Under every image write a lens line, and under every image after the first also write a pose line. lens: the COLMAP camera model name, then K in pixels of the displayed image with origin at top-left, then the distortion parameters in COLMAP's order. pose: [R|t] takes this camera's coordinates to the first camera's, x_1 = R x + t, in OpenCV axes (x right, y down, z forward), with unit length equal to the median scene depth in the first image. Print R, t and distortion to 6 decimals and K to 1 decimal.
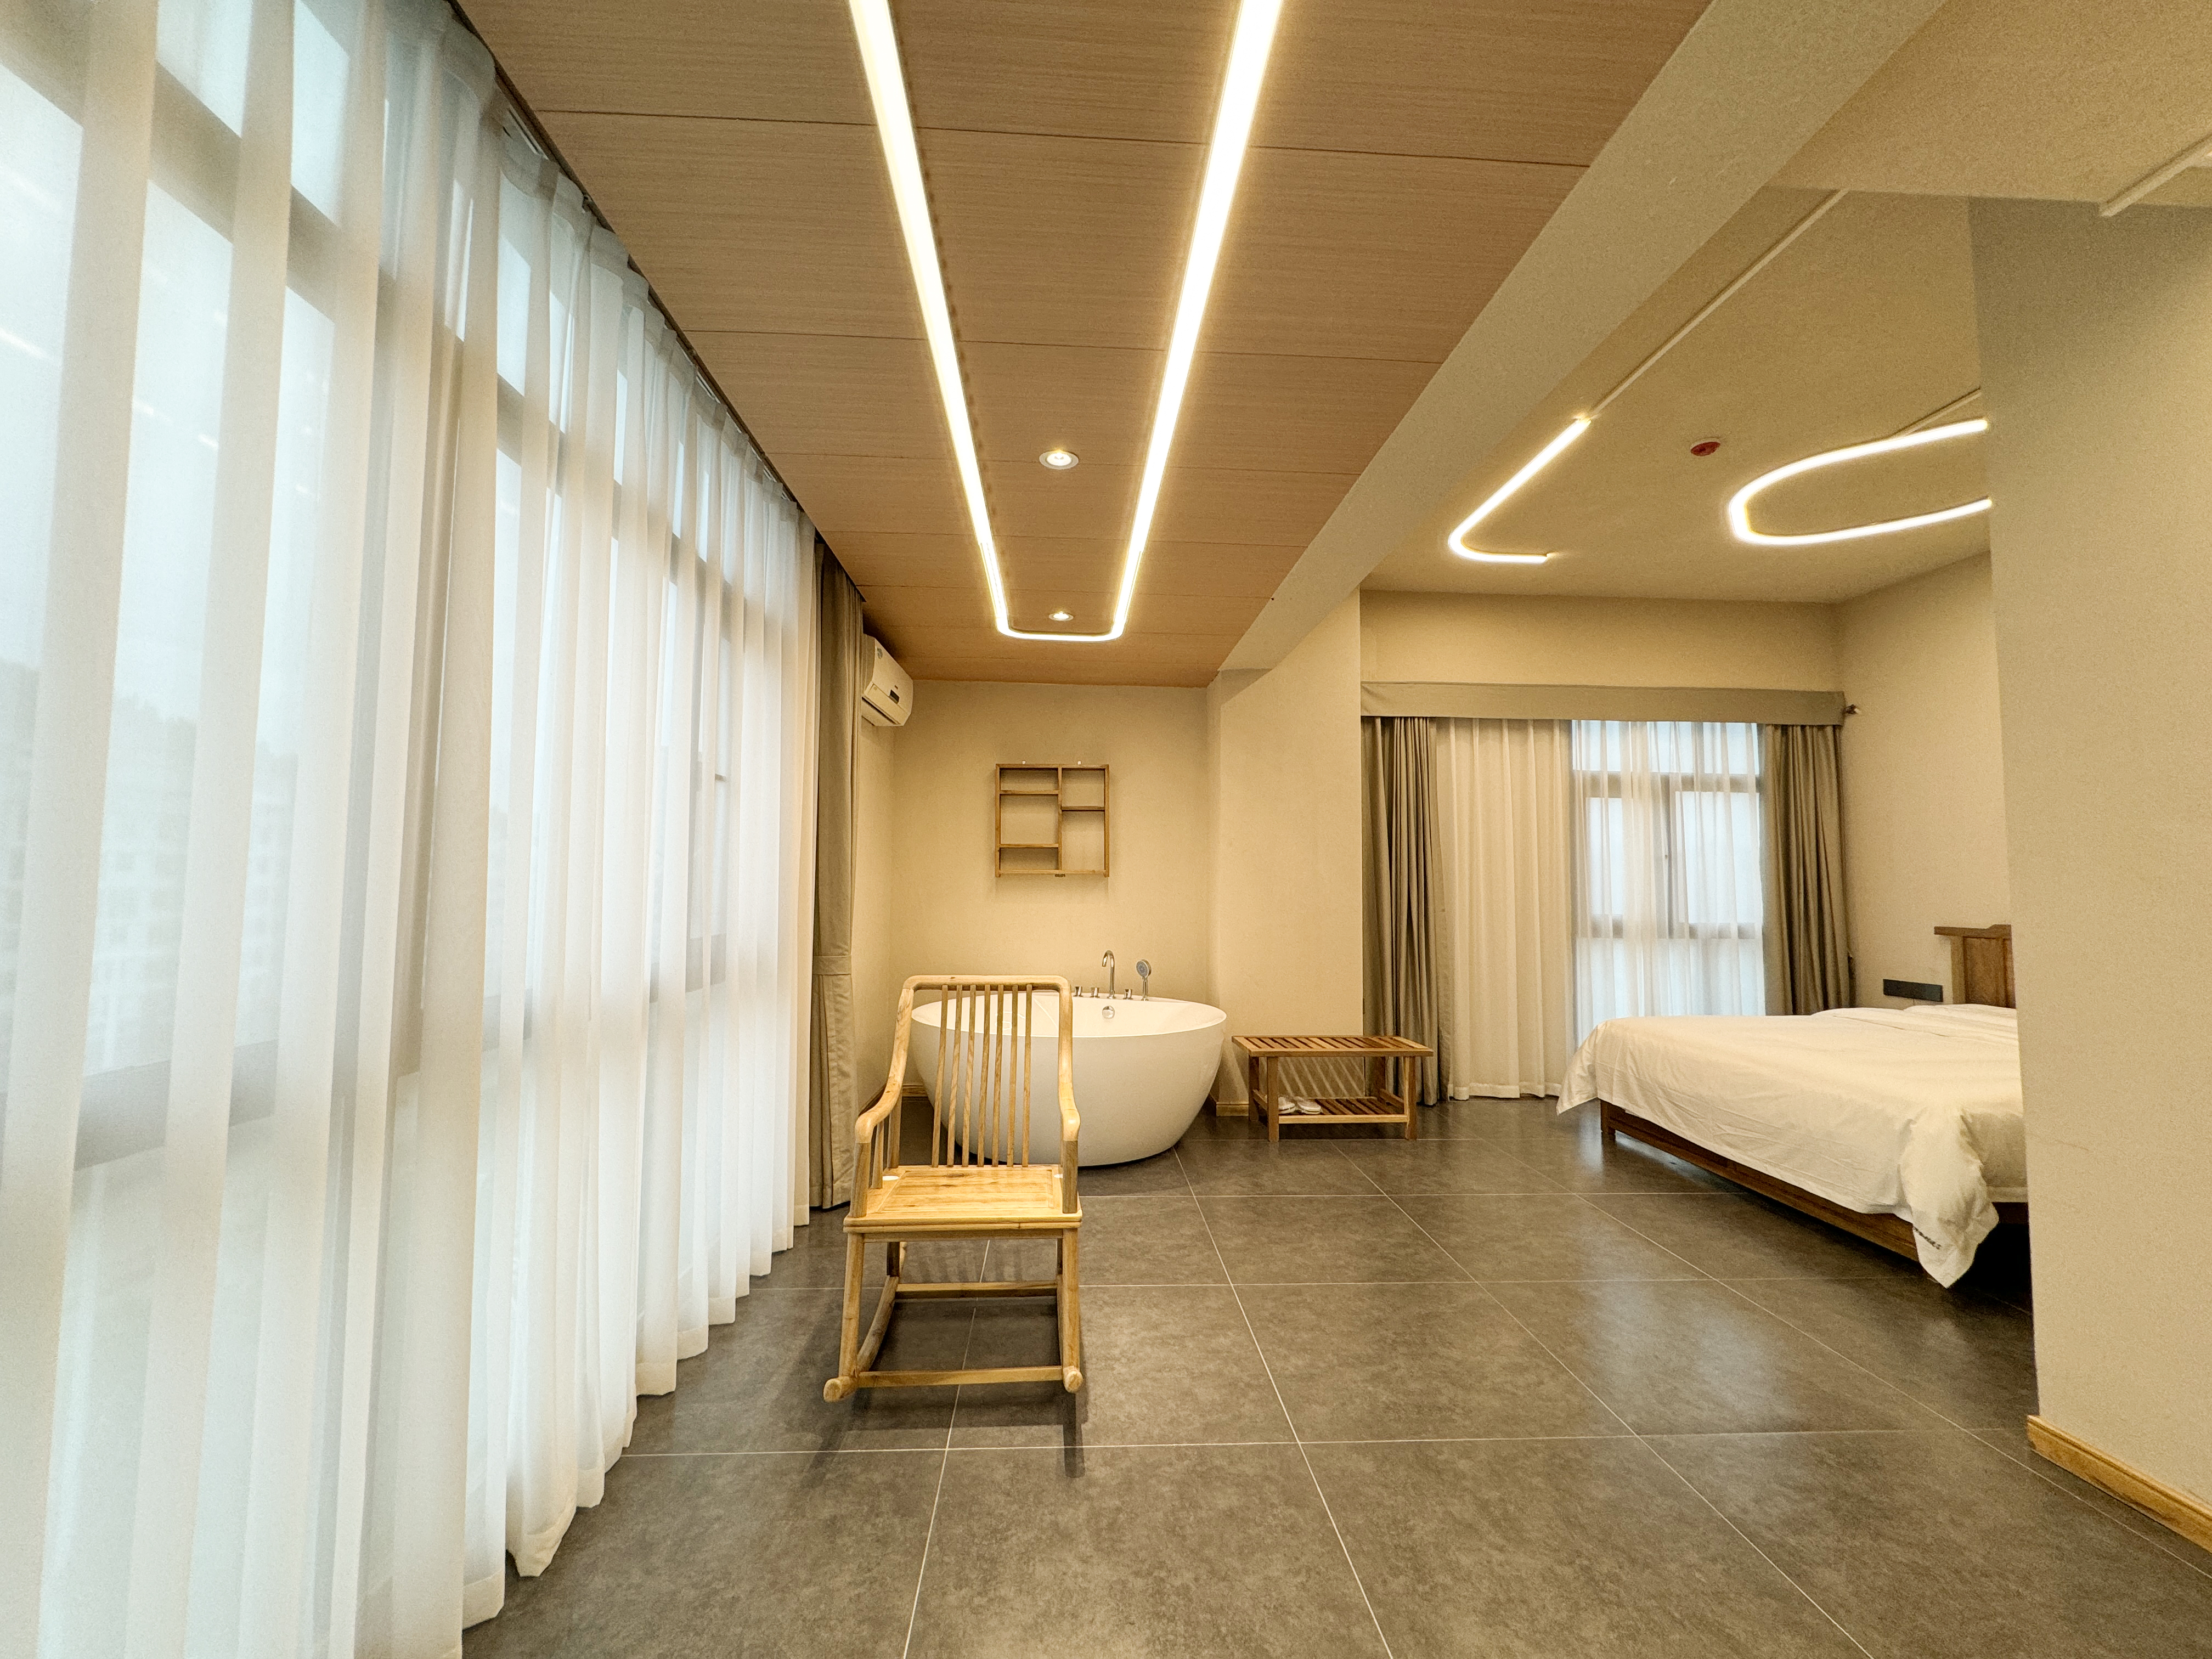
lens RADIAL K [[889.8, 0, 1099.0], [0, 889.8, 824.5], [0, 0, 1]] dist [0.000463, -0.000070]
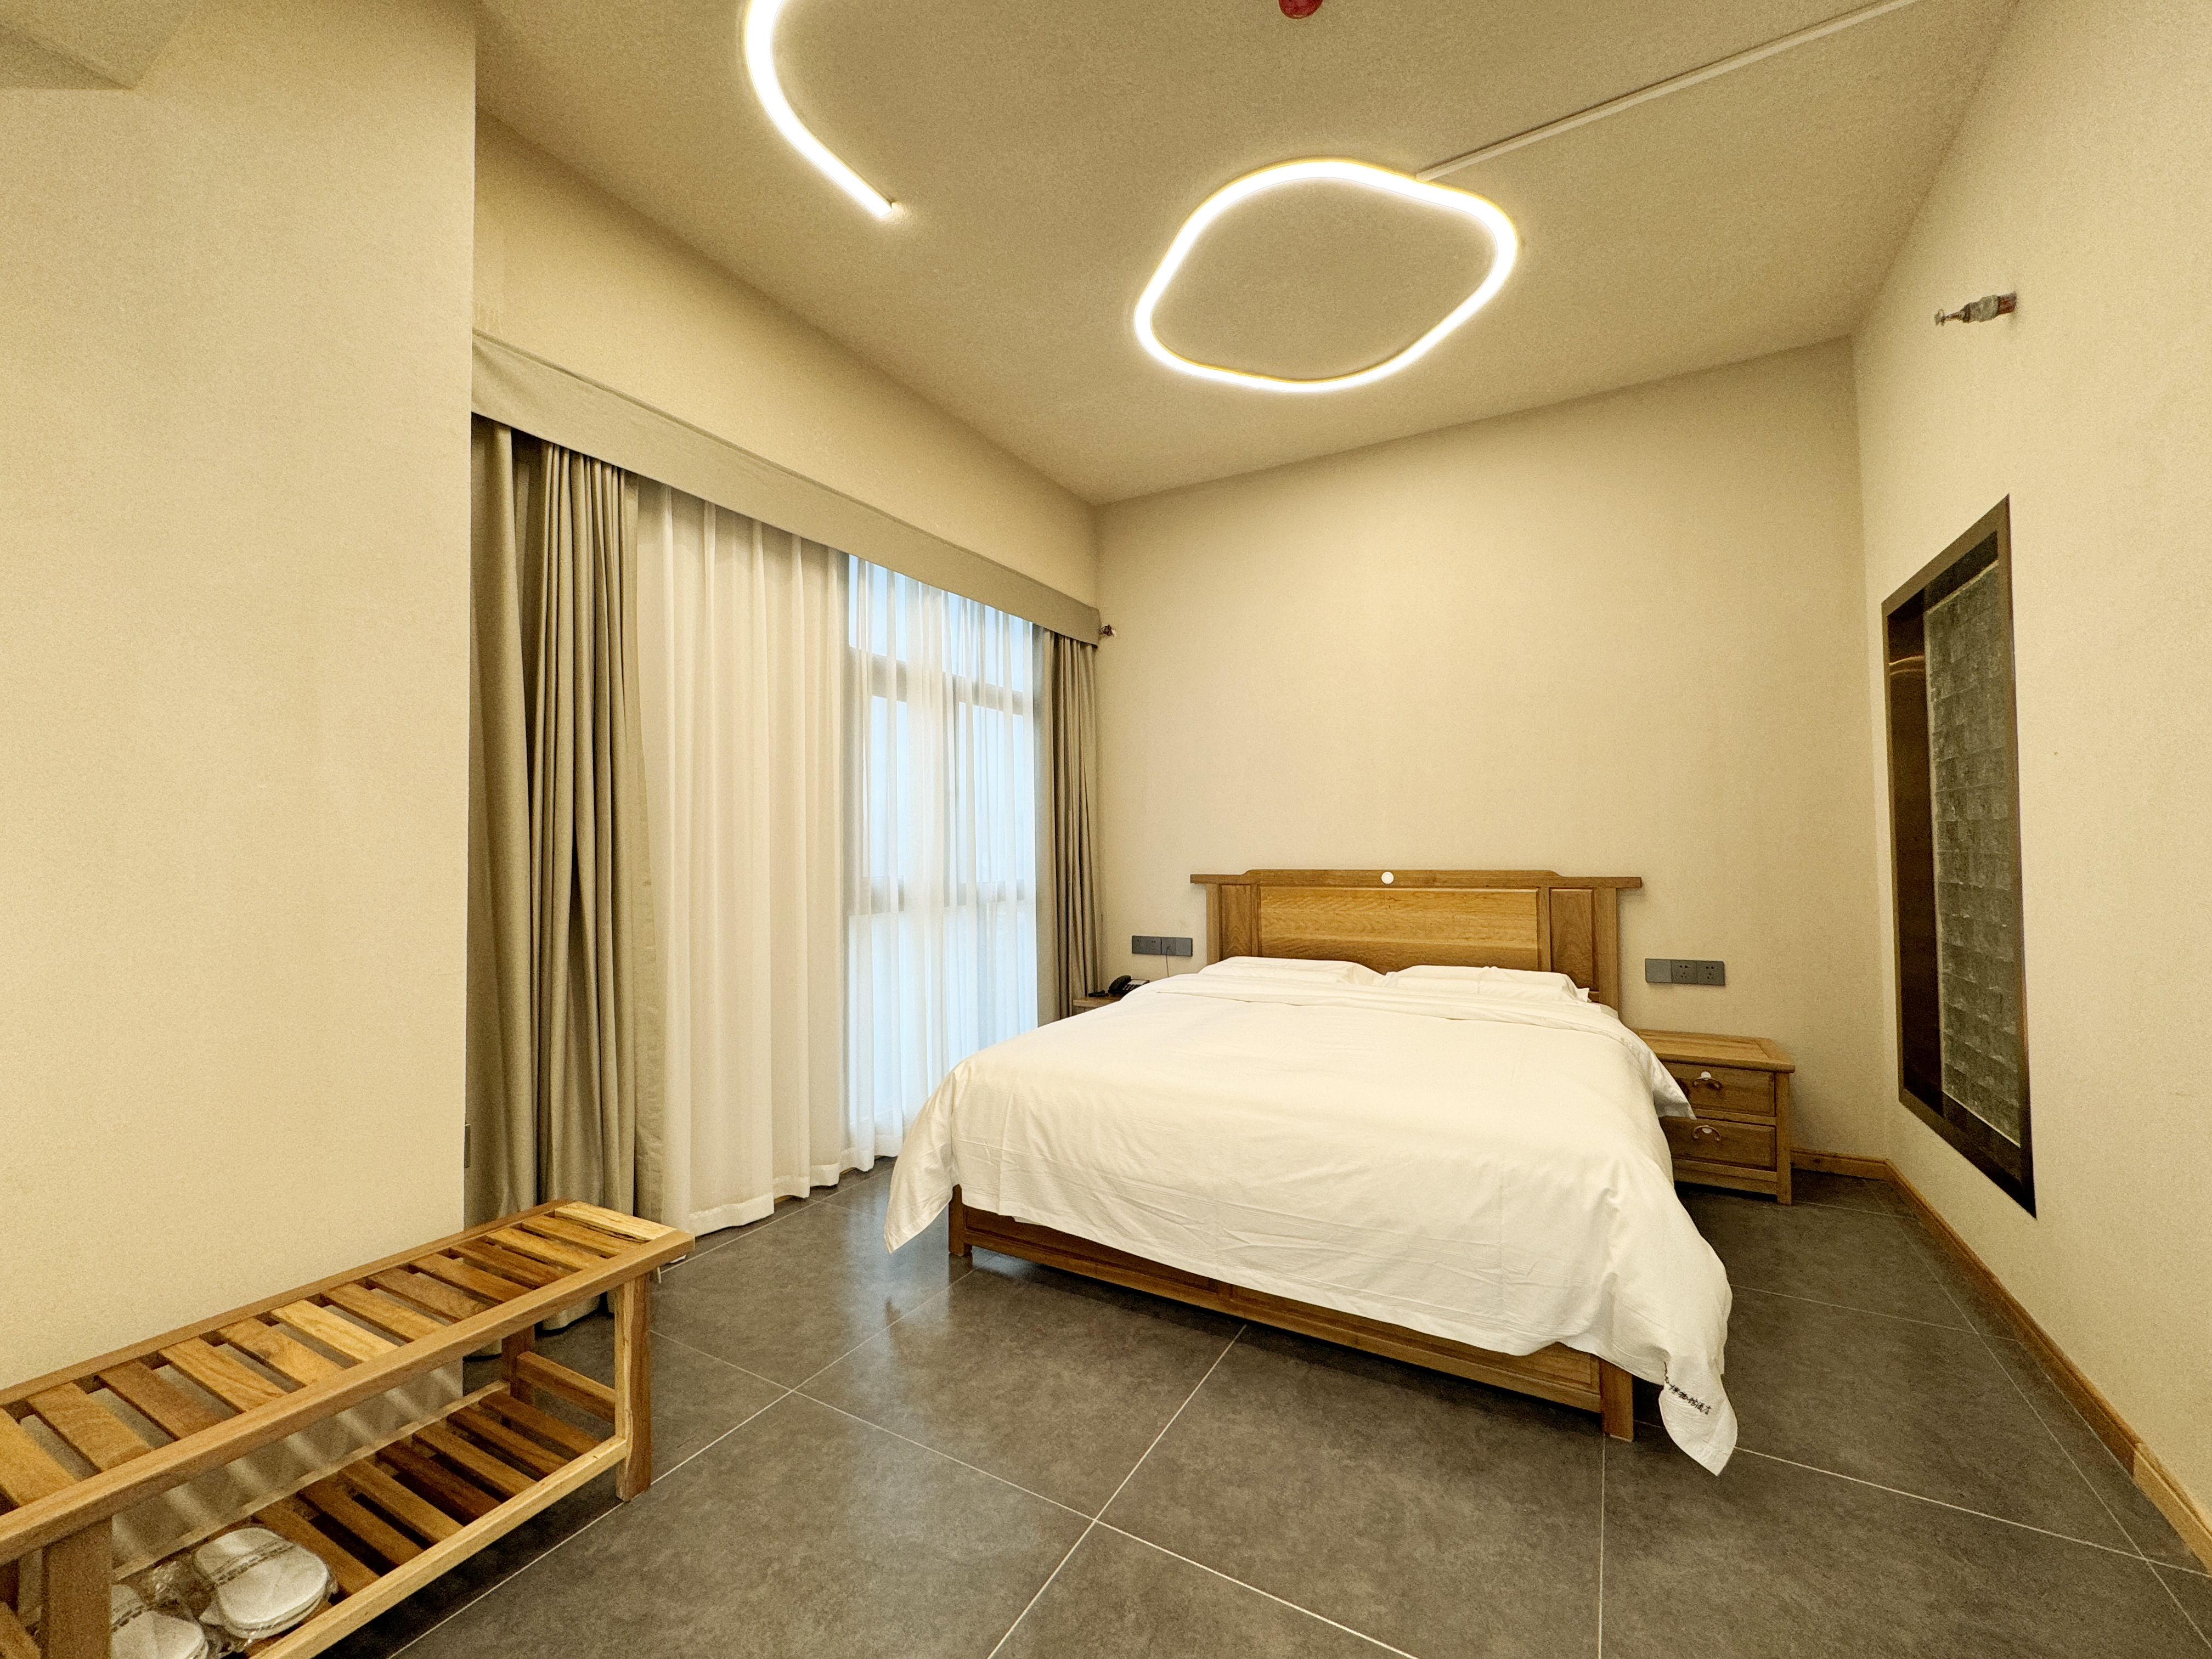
lens RADIAL K [[889.8, 0, 1103.6], [0, 889.8, 833.0], [0, 0, 1]] dist [0.000463, -0.000070]
pose [[0.543970, -0.001589, 0.839103, 0.116531], [-0.038557, 0.998895, 0.026887, 0.046200], [-0.838218, -0.046979, 0.543307, 0.529208]]
